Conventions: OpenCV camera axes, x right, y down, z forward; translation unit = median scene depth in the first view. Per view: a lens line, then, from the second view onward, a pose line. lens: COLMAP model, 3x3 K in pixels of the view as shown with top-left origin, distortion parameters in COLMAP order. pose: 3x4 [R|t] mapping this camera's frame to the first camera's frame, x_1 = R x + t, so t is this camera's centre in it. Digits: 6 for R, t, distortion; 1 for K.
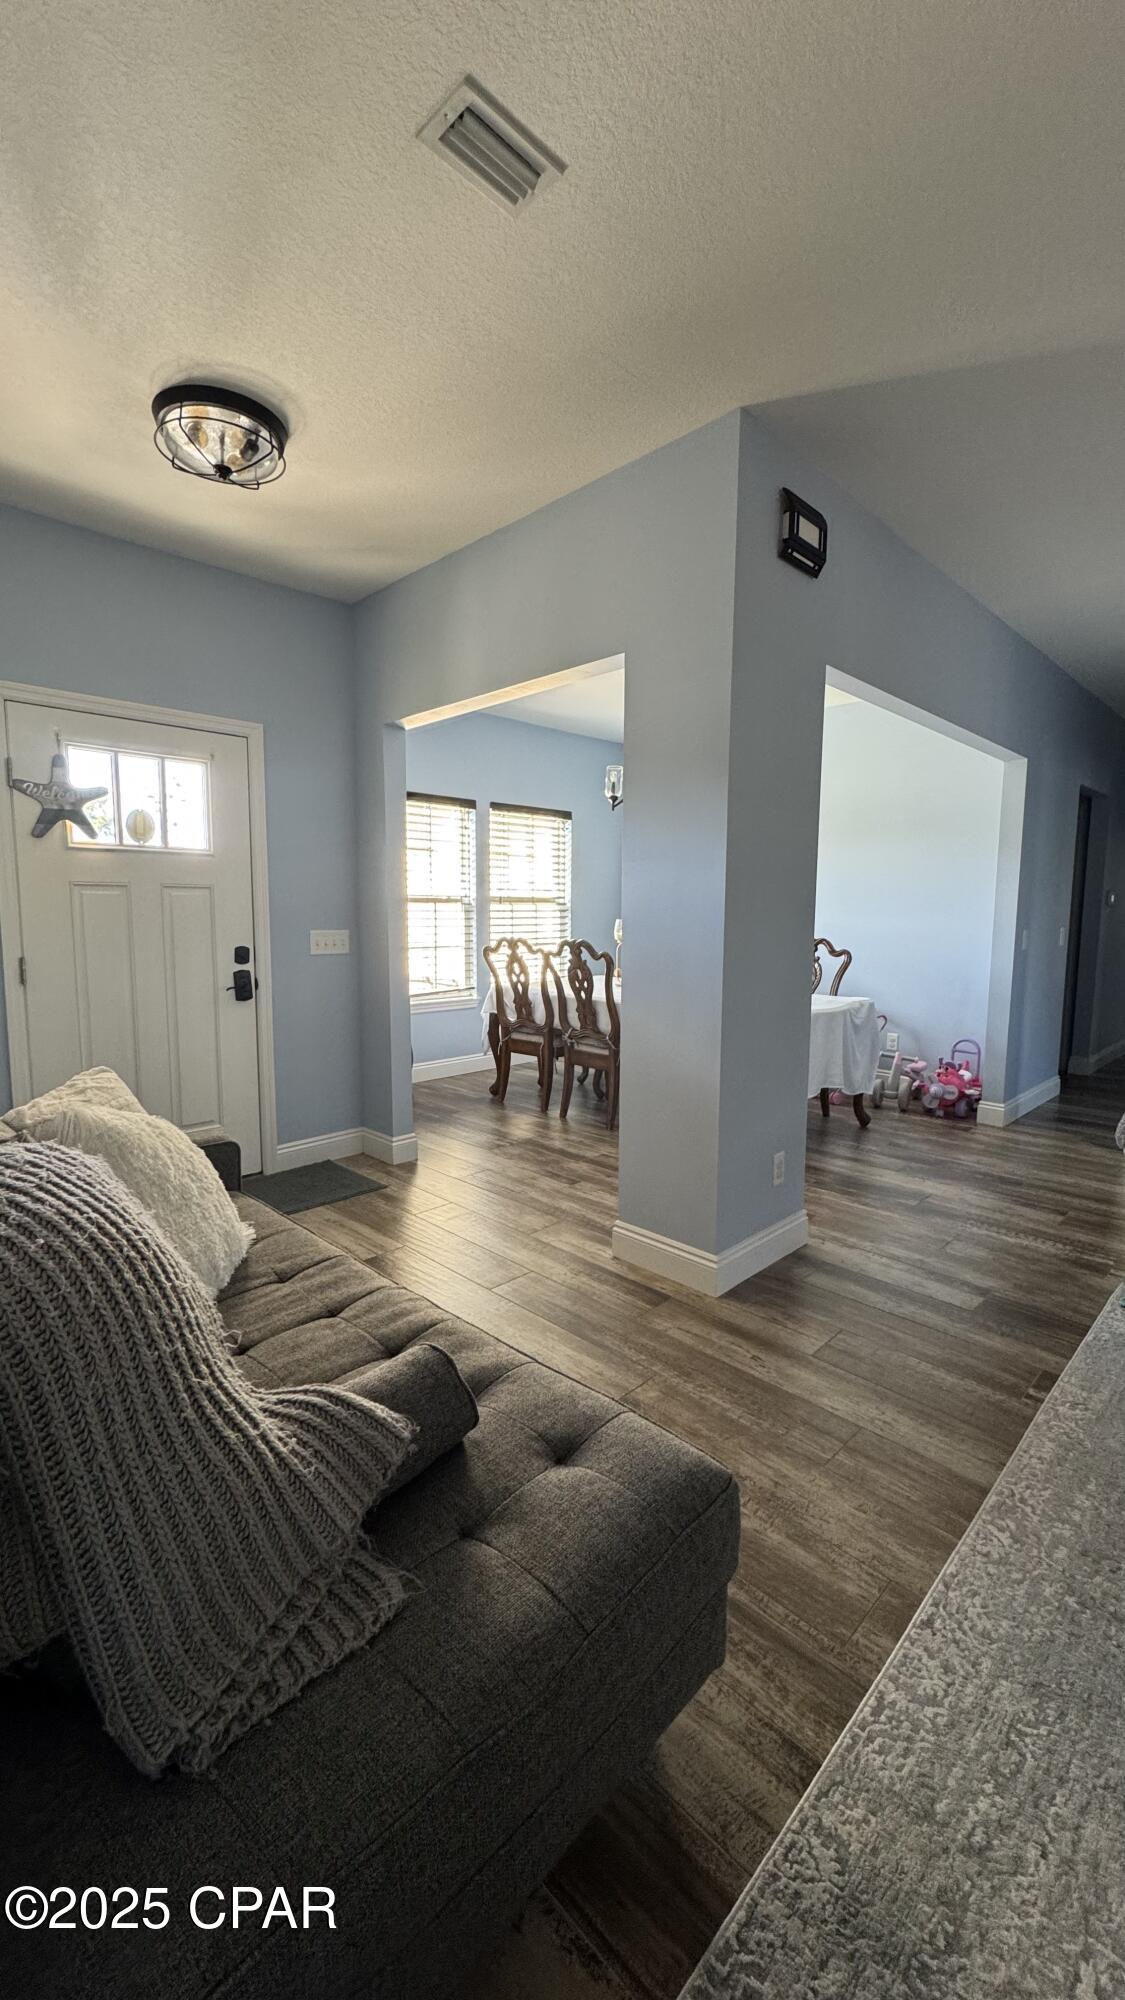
lens RADIAL K [[799.8, 0, 562.7], [0, 799.8, 998.8], [0, 0, 1]] dist [-0.006350, 0.001062]
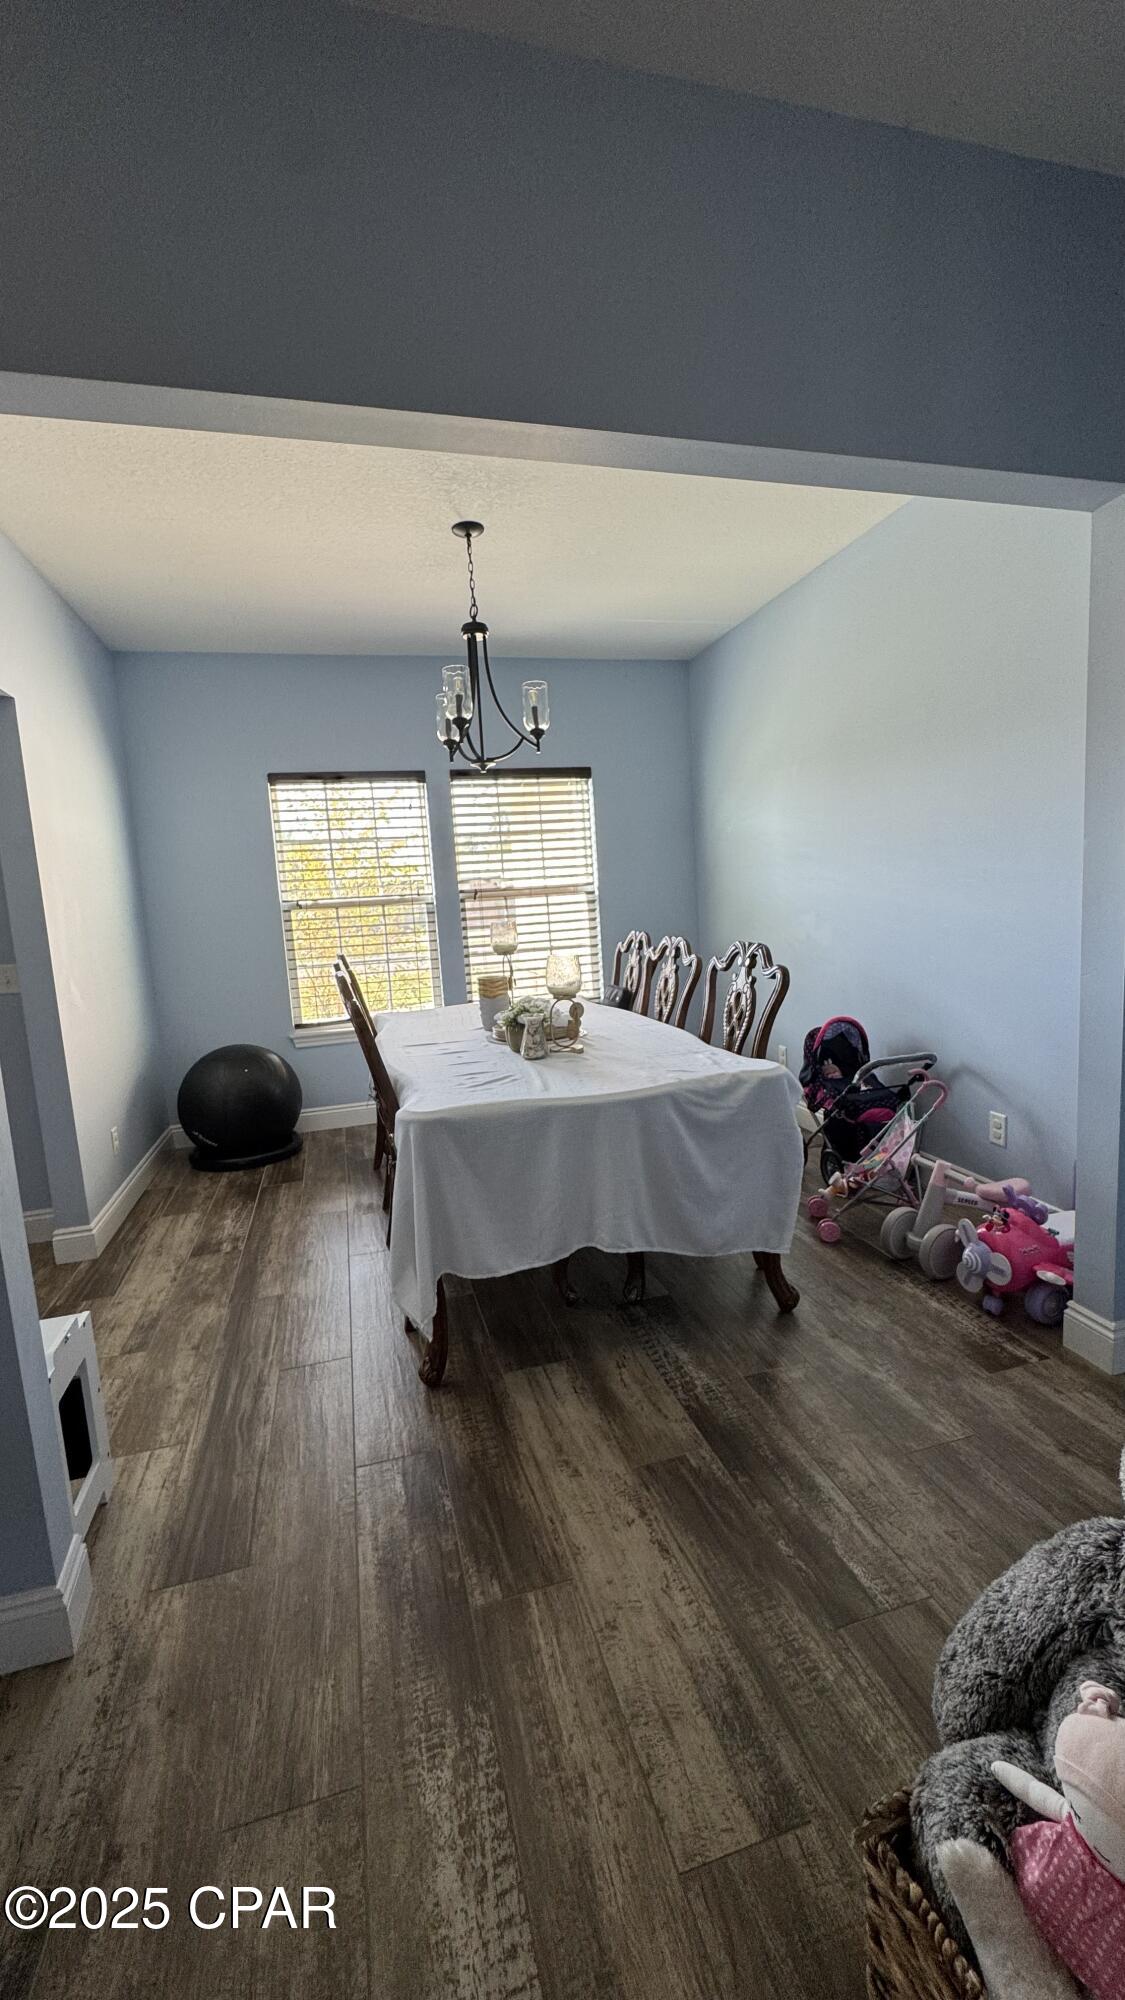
lens RADIAL K [[799.8, 0, 563.1], [0, 799.8, 999.4], [0, 0, 1]] dist [-0.006350, 0.001062]
pose [[0.868641, 0.005871, -0.495408, 0.491675], [0.008782, 0.999590, 0.027244, -0.055266], [0.495365, -0.028016, 0.868233, 0.471589]]
